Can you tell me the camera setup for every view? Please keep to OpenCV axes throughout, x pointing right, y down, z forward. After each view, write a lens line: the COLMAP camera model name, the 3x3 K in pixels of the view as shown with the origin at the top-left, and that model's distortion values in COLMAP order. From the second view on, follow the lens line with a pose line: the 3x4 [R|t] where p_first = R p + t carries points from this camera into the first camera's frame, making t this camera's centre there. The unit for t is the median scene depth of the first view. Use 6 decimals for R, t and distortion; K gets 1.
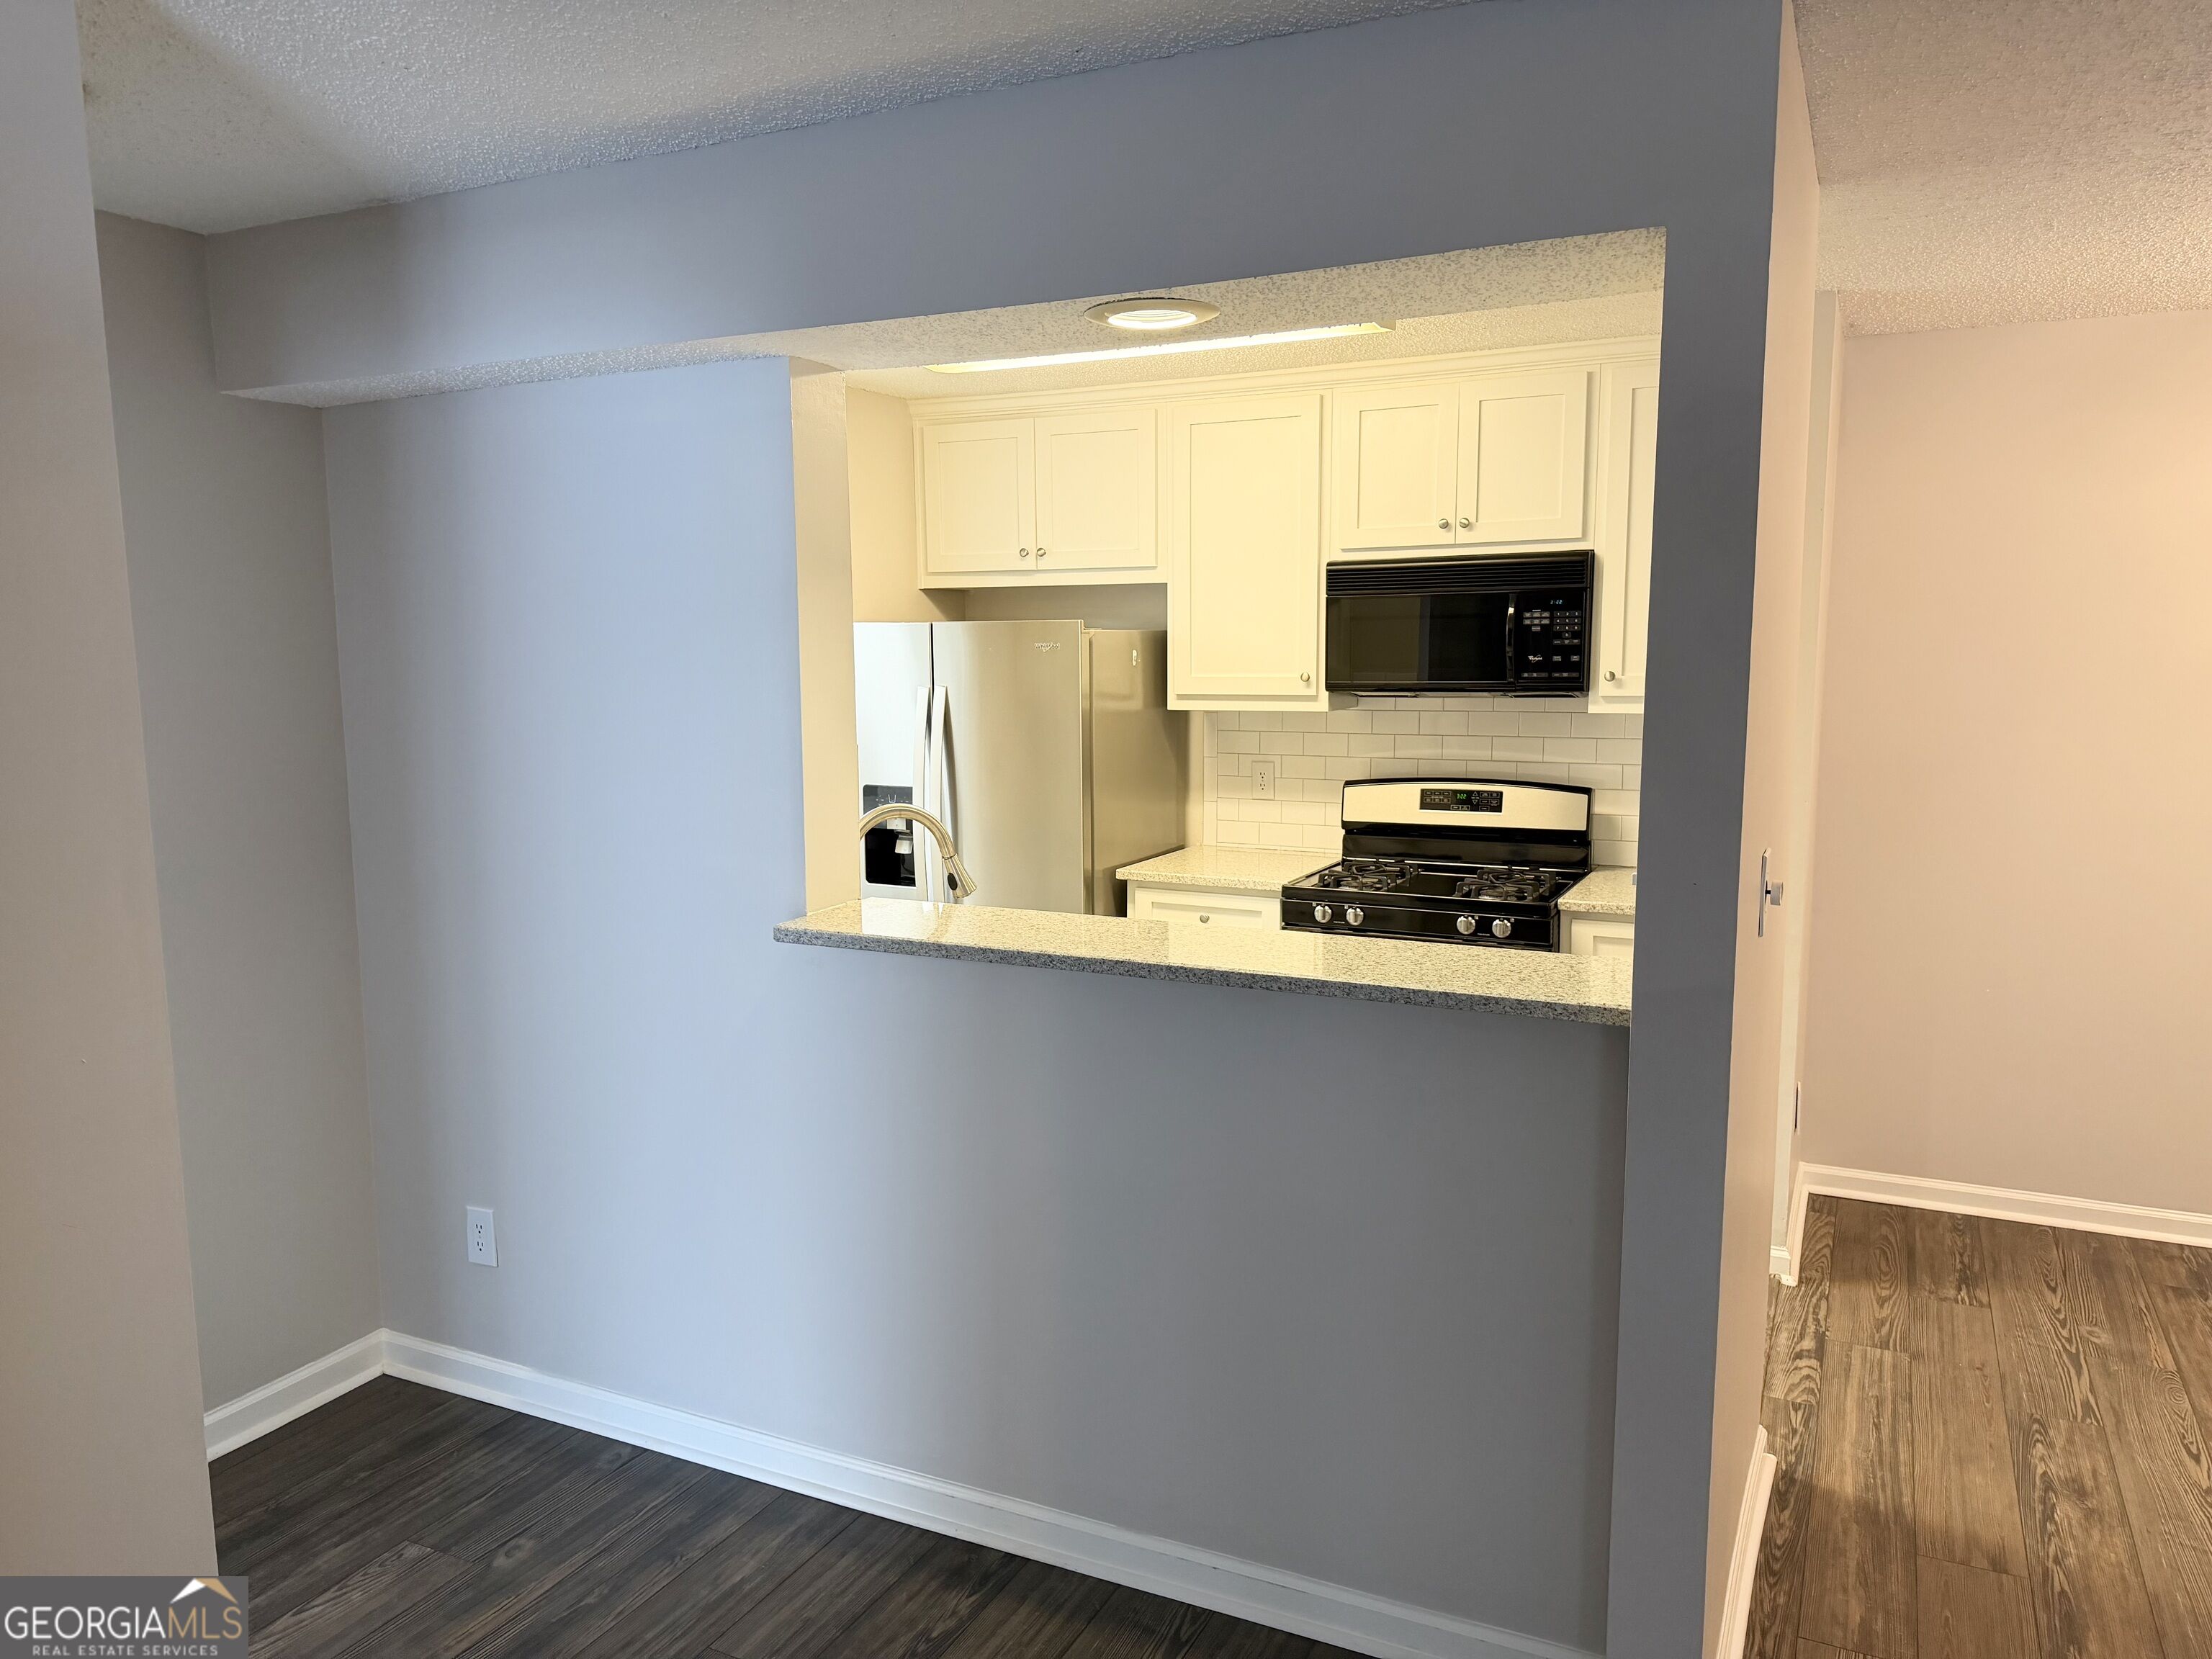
lens RADIAL K [[1549.9, 0, 1090.6], [0, 1549.9, 844.1], [0, 0, 1]] dist [0.029379, -0.031268]
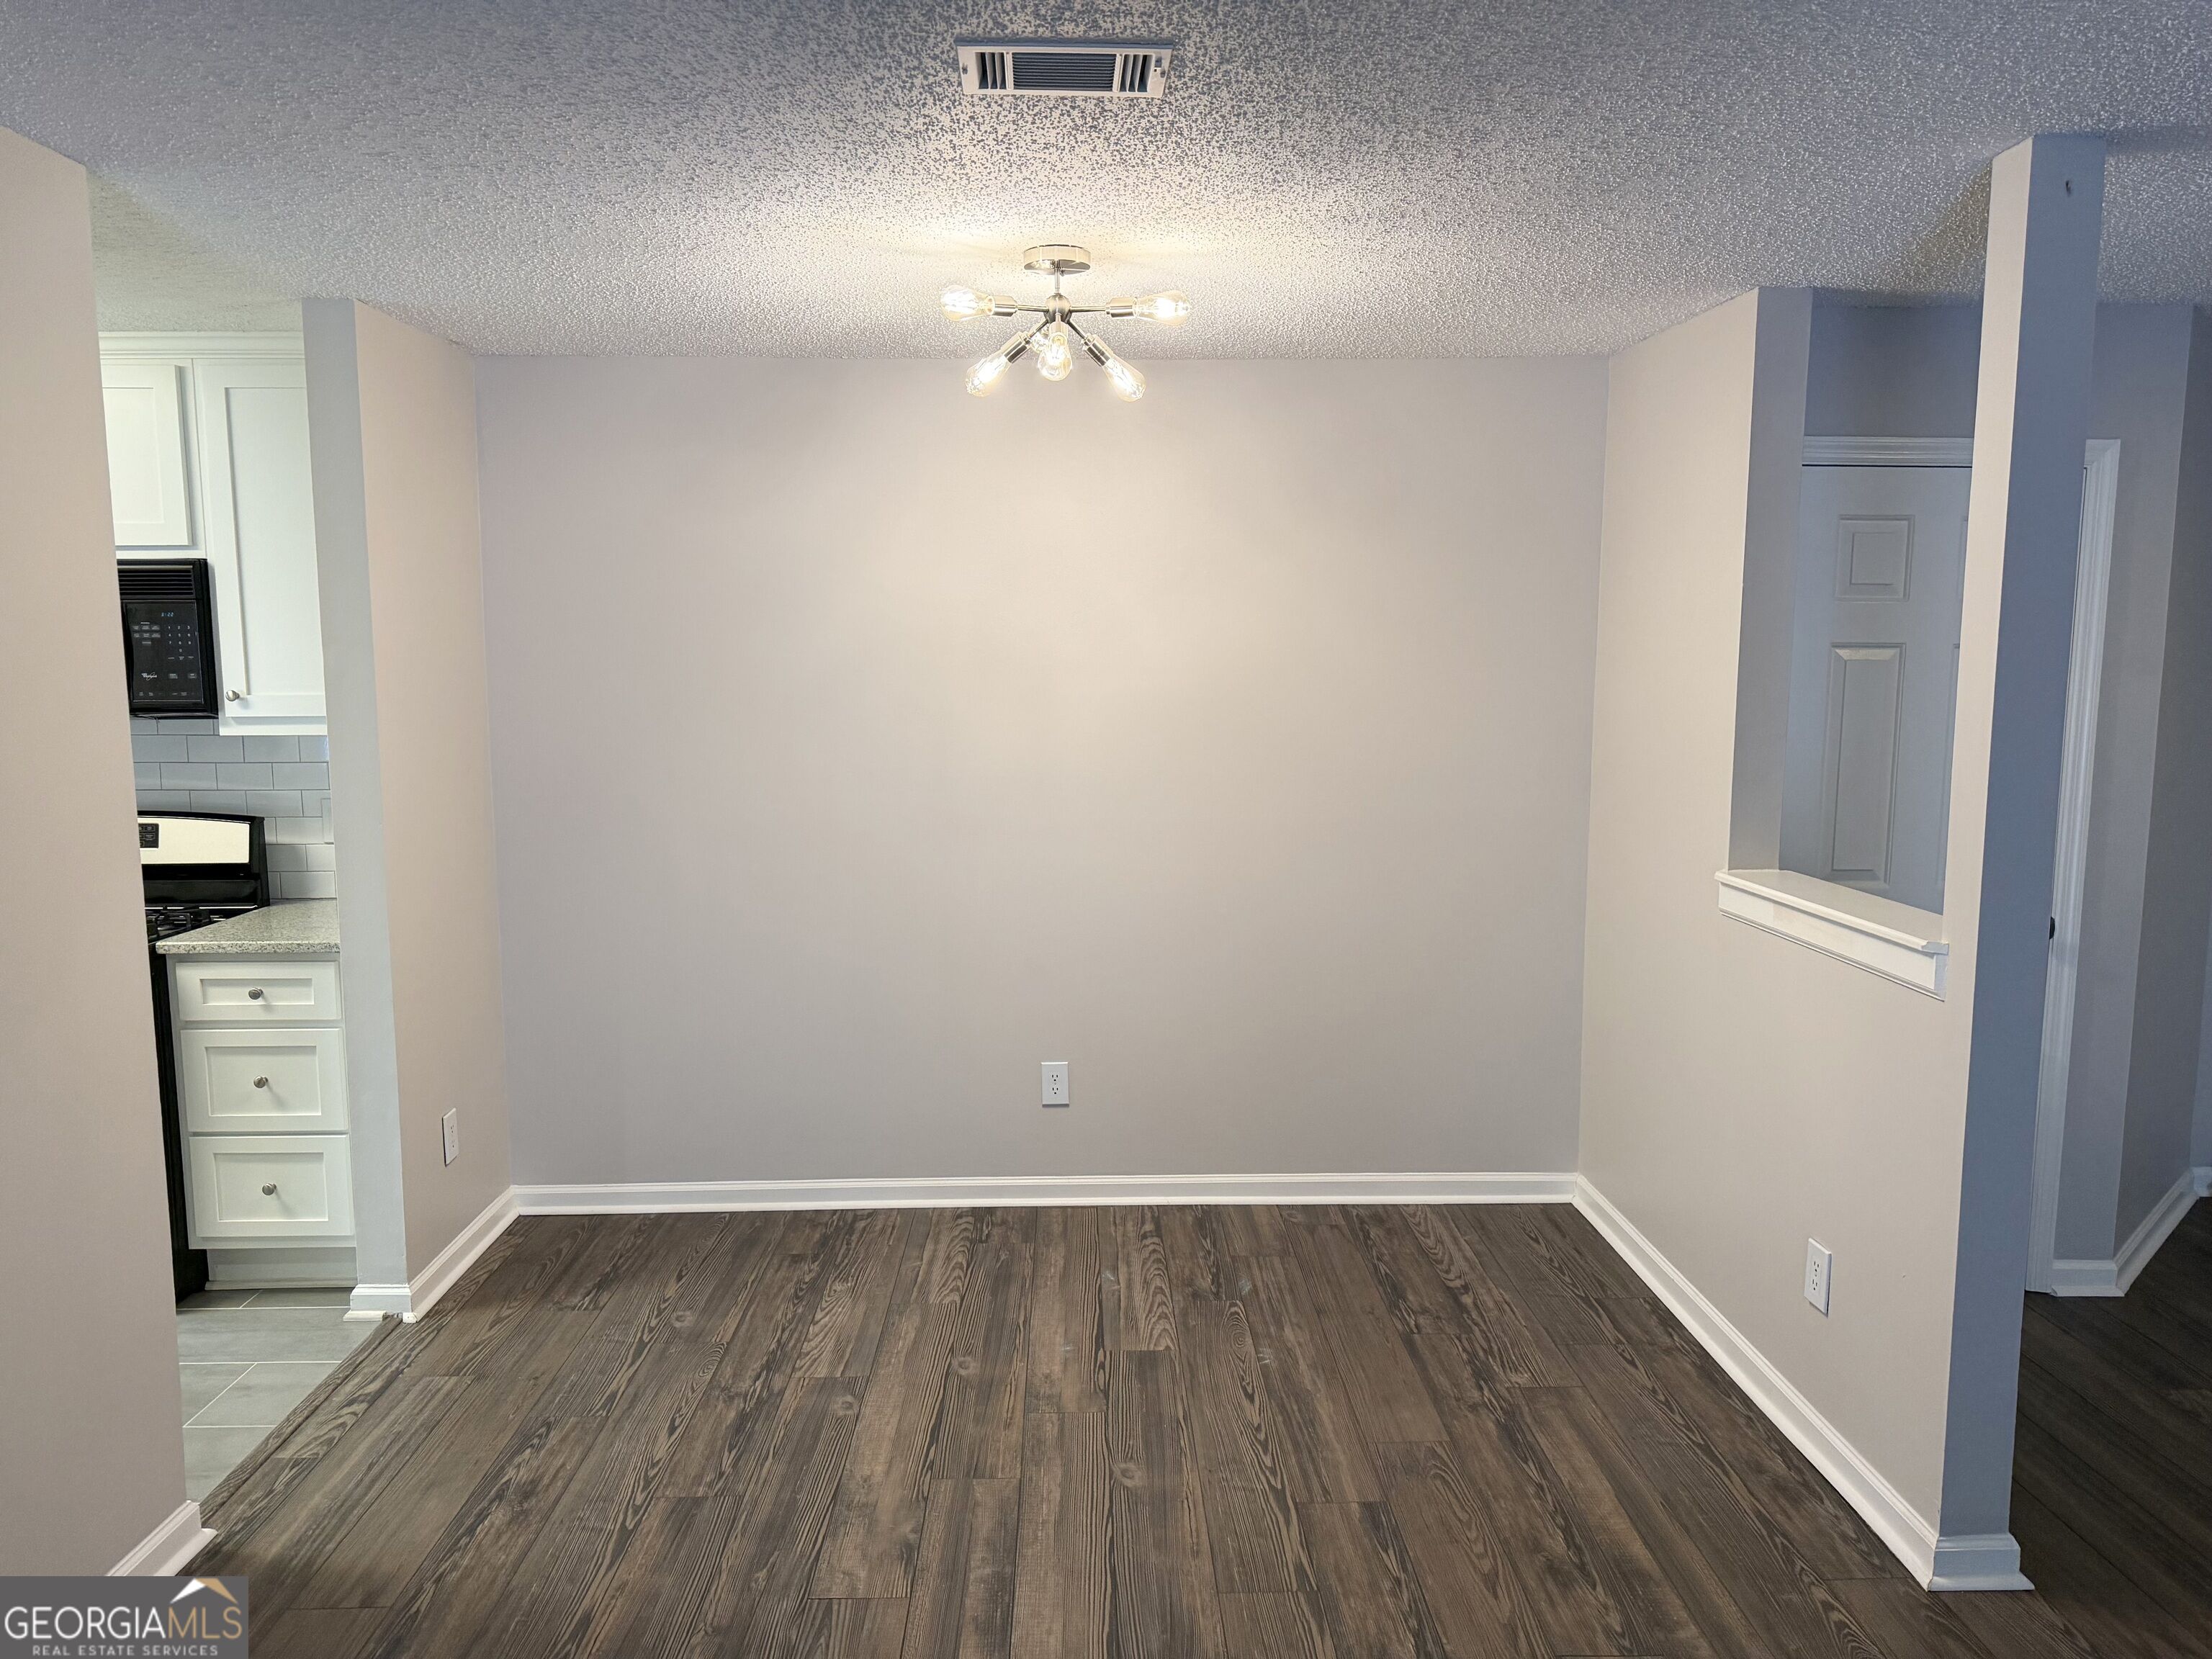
lens RADIAL K [[1549.9, 0, 1094.4], [0, 1549.9, 841.1], [0, 0, 1]] dist [0.029379, -0.031268]
pose [[0.883729, -0.048052, 0.465526, 0.336482], [0.056791, 0.998375, -0.004755, 0.011496], [-0.464541, 0.030640, 0.885021, -0.054088]]
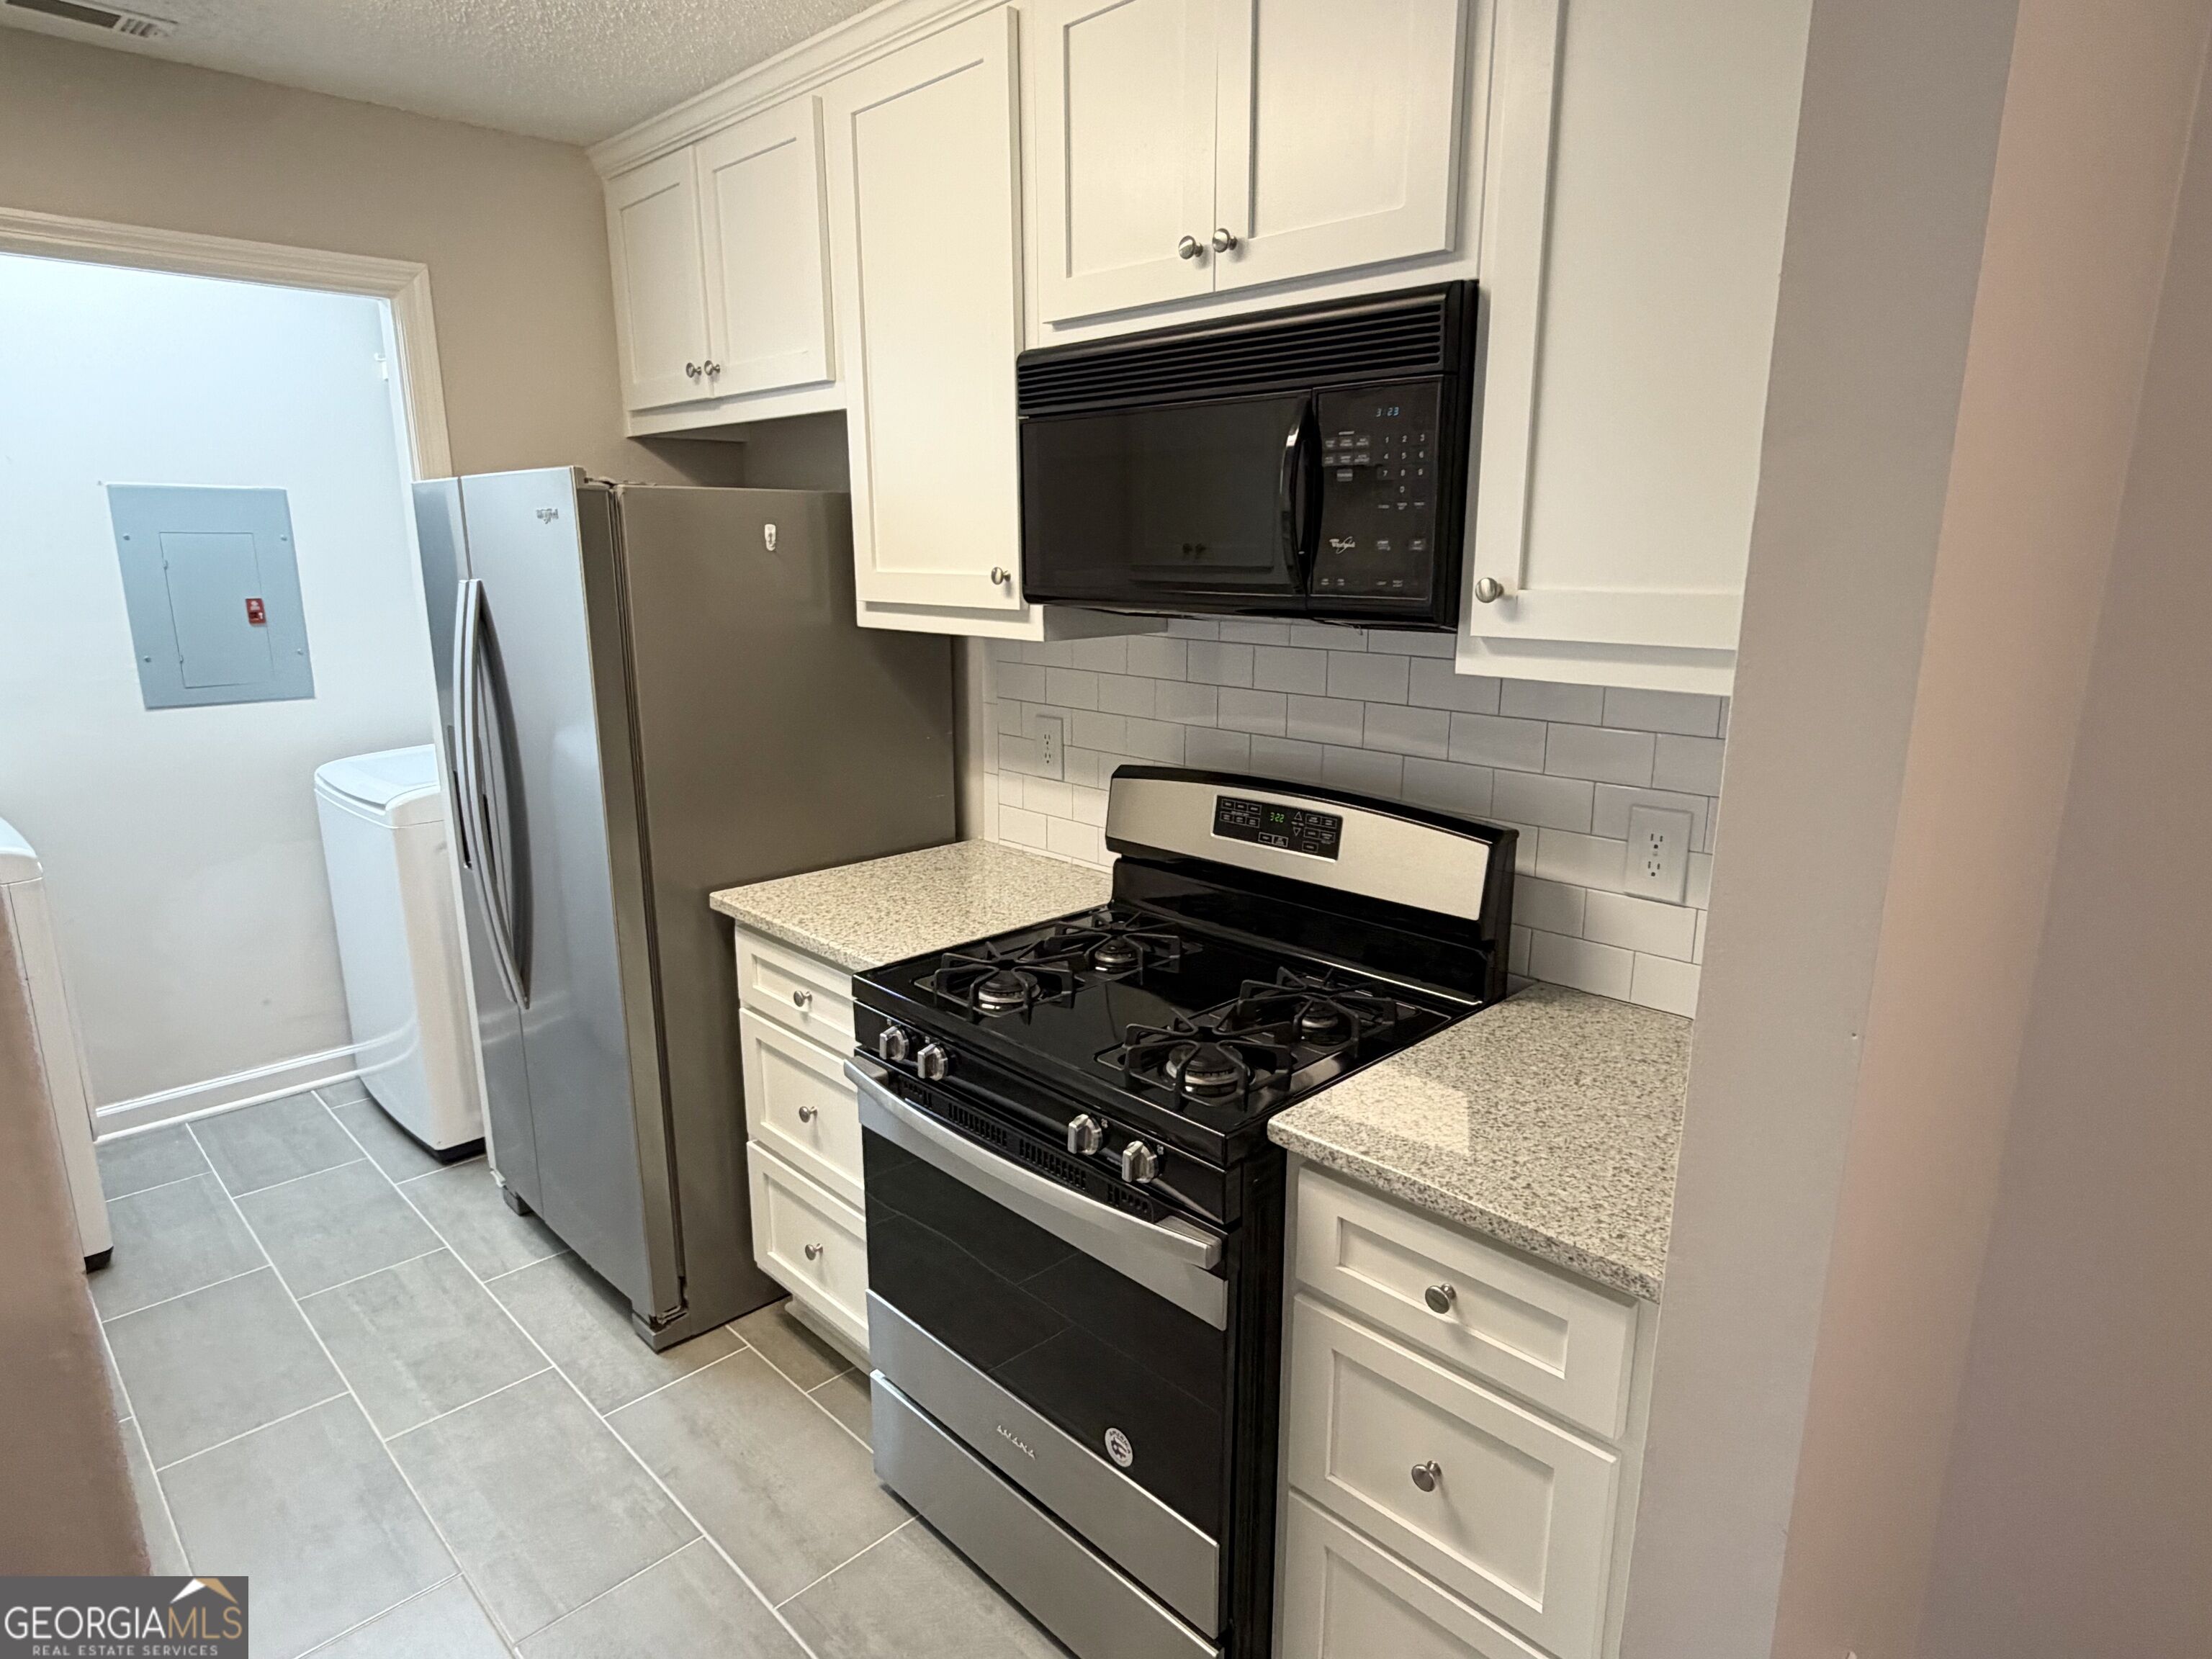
lens RADIAL K [[1274.6, 0, 1106.9], [0, 1274.6, 844.3], [0, 0, 1]] dist [-0.004518, 0.004627]
pose [[0.948366, 0.082603, -0.306232, 0.332539], [-0.049587, 0.992233, 0.114081, -0.071037], [0.313277, -0.093005, 0.945097, 0.612053]]
